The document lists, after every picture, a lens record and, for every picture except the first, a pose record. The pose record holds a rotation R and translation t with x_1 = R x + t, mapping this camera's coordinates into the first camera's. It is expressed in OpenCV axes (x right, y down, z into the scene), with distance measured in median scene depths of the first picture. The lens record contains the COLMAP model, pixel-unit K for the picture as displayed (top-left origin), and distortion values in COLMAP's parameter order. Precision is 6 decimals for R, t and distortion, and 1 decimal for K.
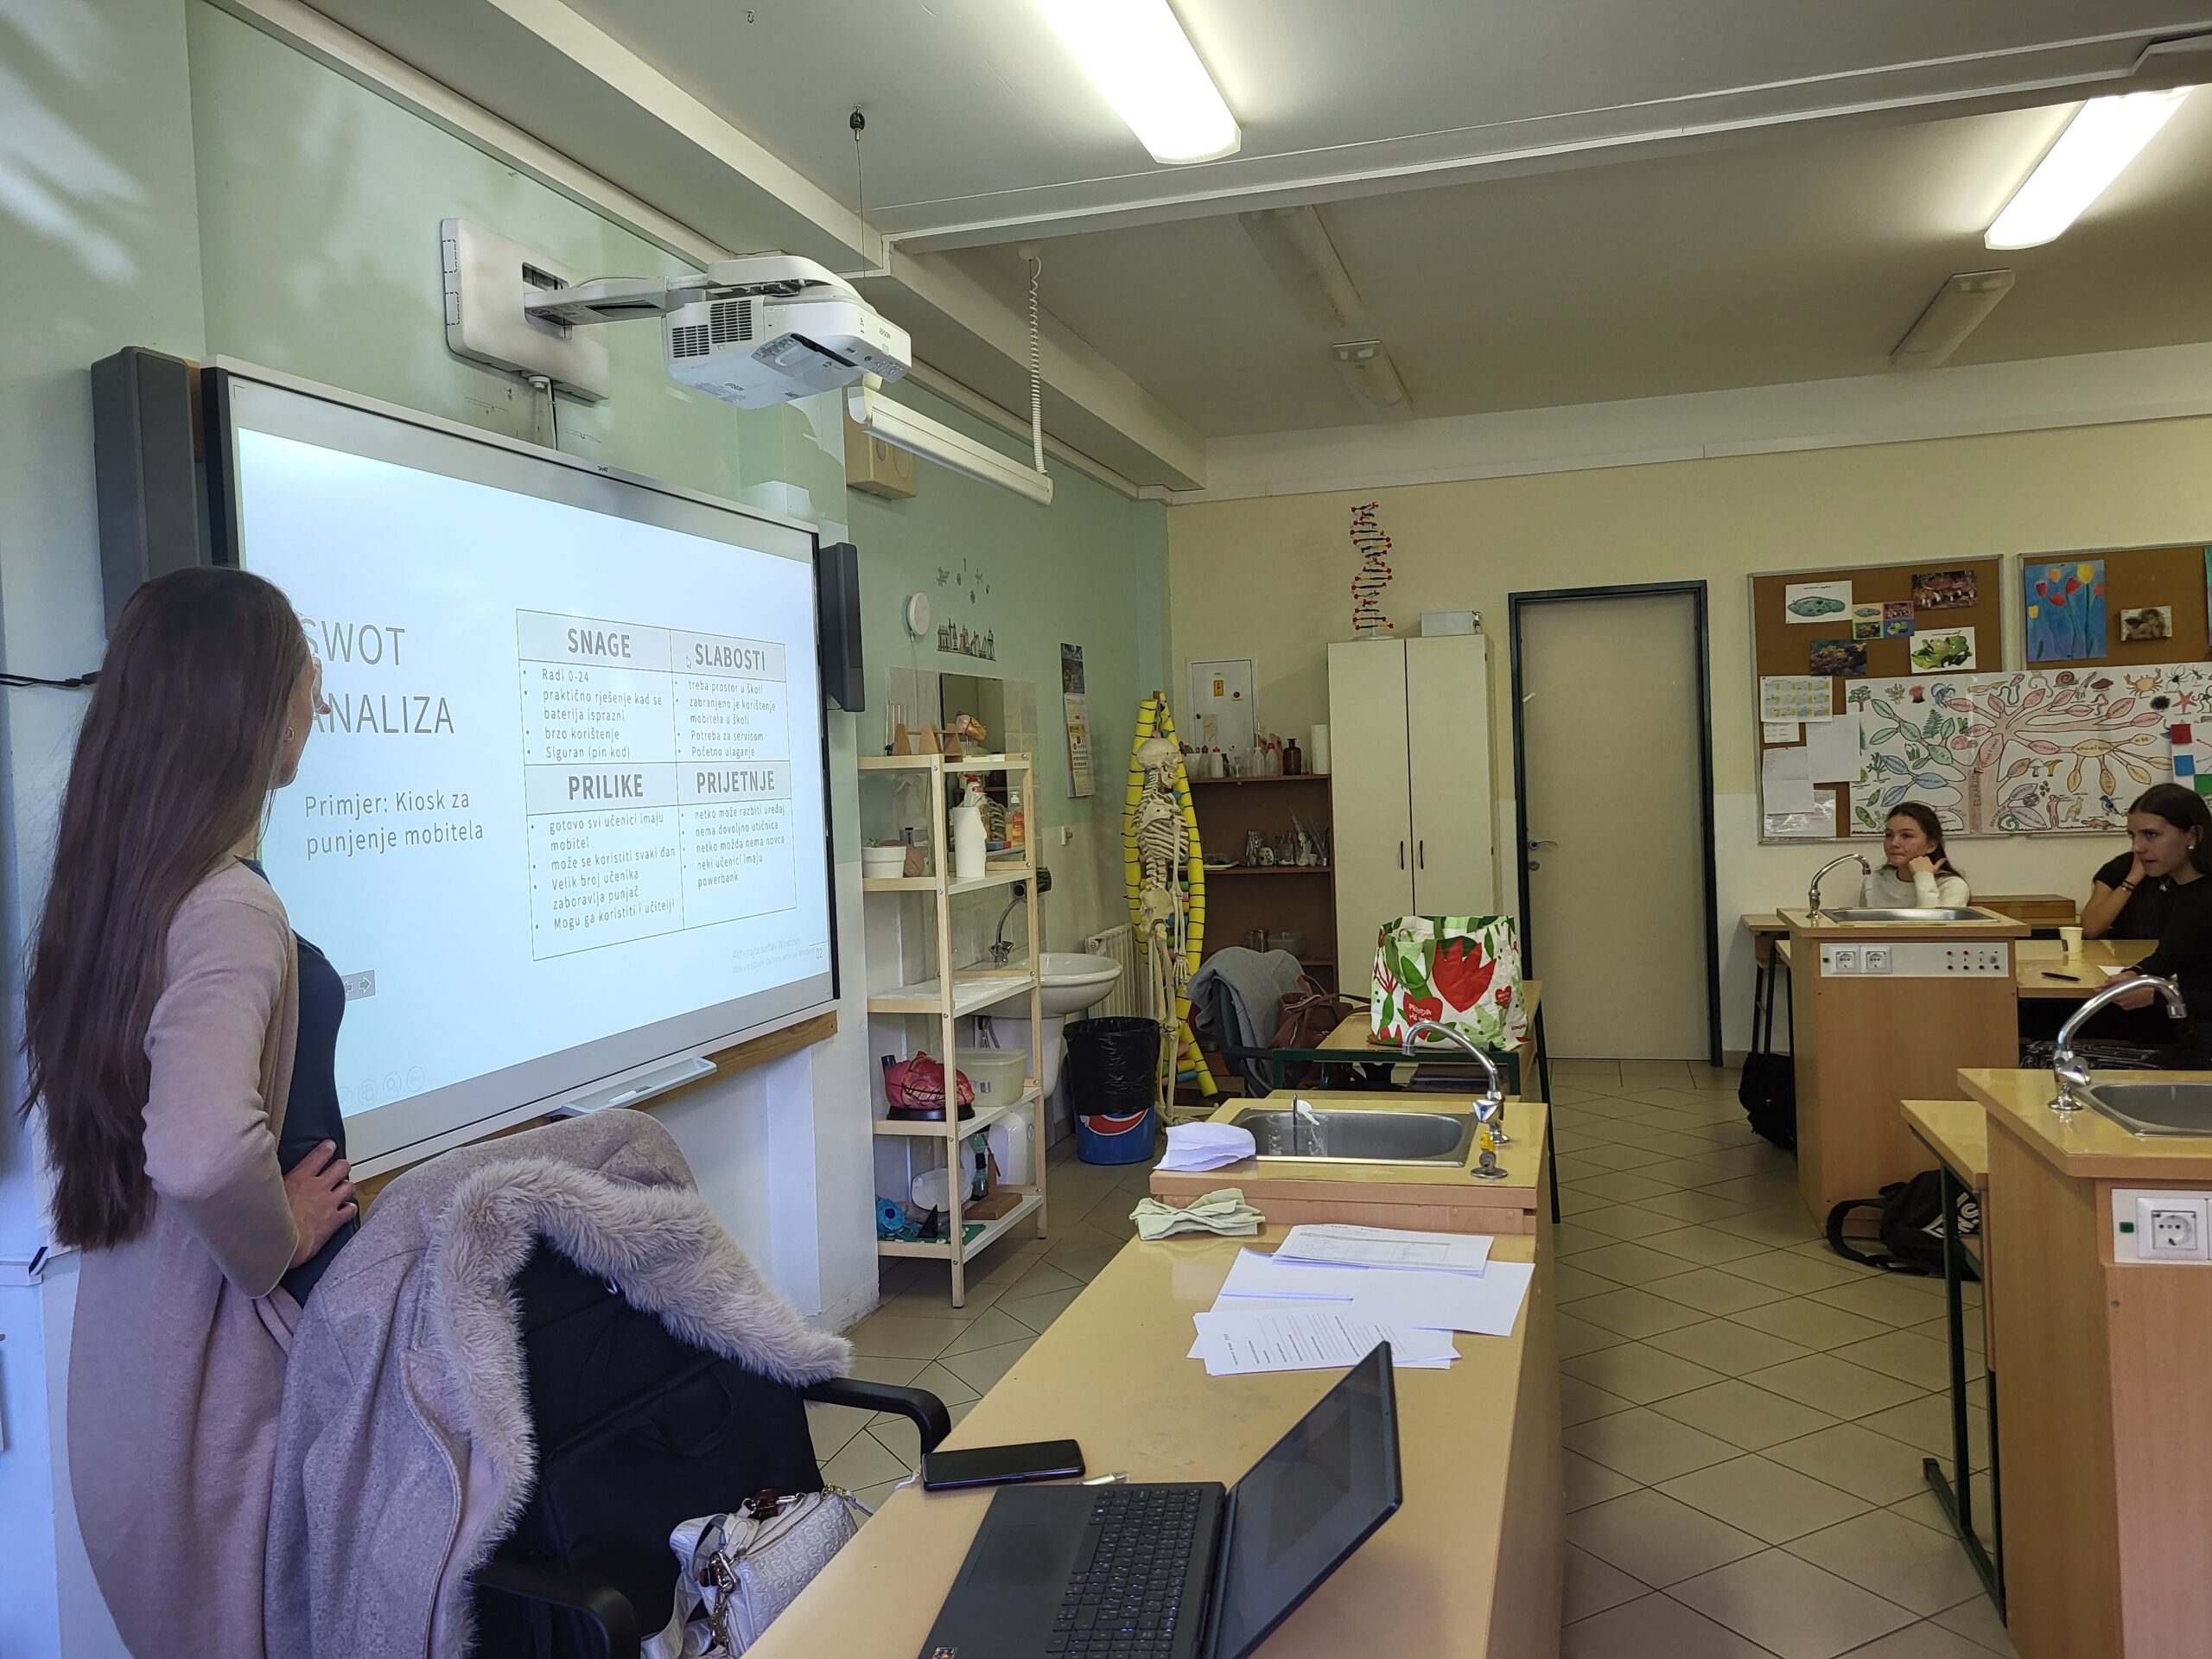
lens RADIAL K [[1681.5, 0, 1103.2], [0, 1681.5, 823.5], [0, 0, 1]] dist [0.000709, -0.001031]
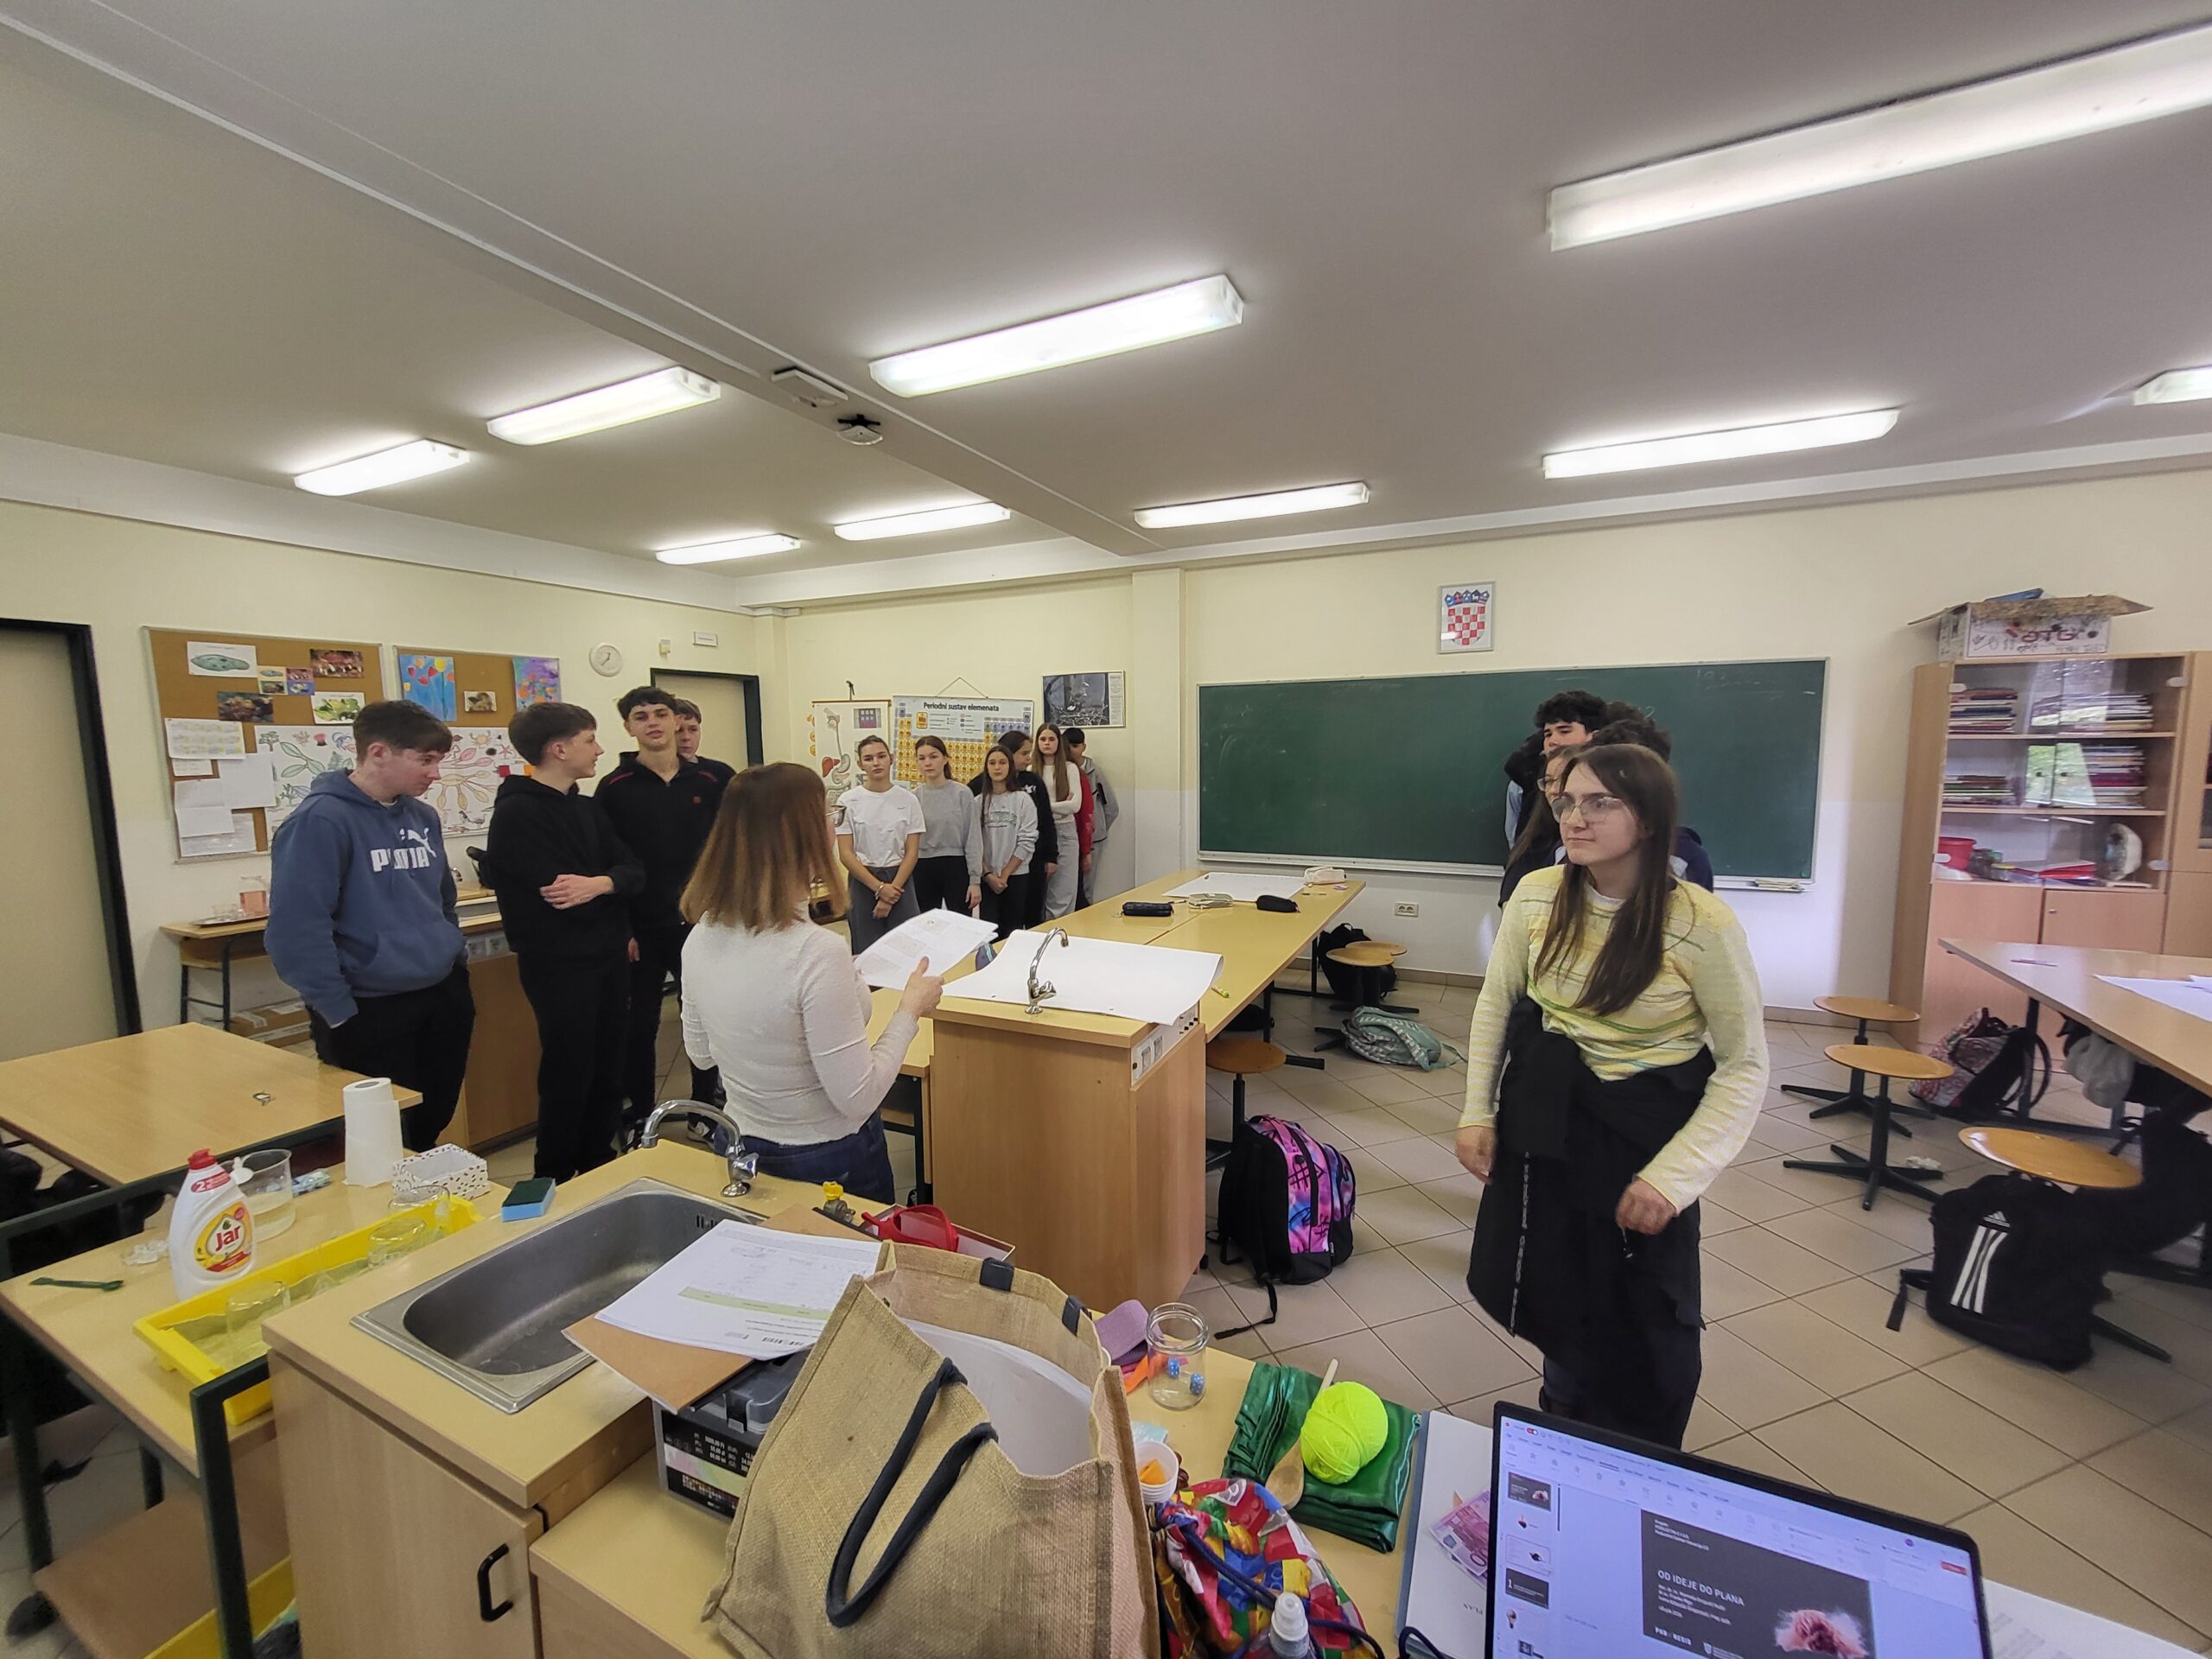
lens RADIAL K [[875.0, 0, 1103.0], [0, 875.0, 832.6], [0, 0, 1]] dist [0.001228, 0.000177]
pose [[0.174031, -0.062390, 0.982762, -0.094139], [0.038092, 0.997671, 0.056591, -0.018957], [-0.984003, 0.027587, 0.176002, 0.268813]]
